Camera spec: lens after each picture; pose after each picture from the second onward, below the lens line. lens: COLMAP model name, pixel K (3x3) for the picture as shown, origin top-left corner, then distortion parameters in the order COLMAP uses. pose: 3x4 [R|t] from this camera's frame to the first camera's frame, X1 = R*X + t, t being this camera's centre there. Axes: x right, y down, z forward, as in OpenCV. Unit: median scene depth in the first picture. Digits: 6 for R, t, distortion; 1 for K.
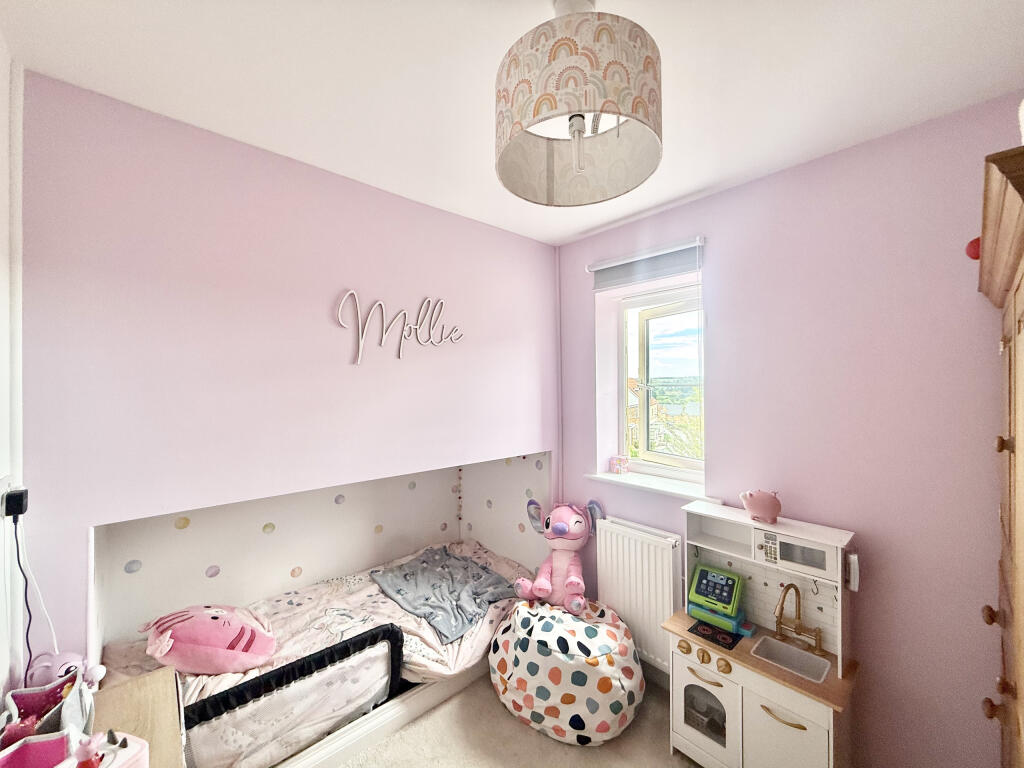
lens RADIAL K [[408.4, 0, 513.2], [0, 408.4, 381.7], [0, 0, 1]] dist [-0.001679, 0.000391]
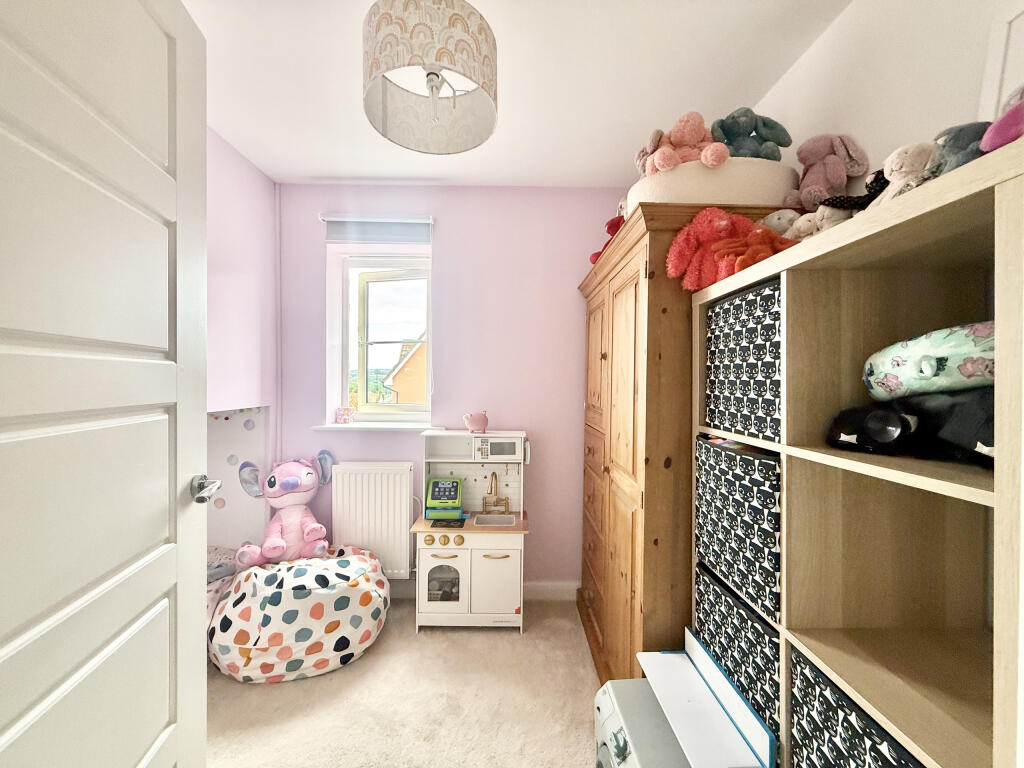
lens RADIAL K [[408.4, 0, 512.1], [0, 408.4, 385.0], [0, 0, 1]] dist [-0.001679, 0.000391]
pose [[0.658963, 0.001436, 0.752174, -0.329564], [-0.015552, 0.999810, 0.011716, 0.144786], [-0.752014, -0.019418, 0.658860, -0.006183]]
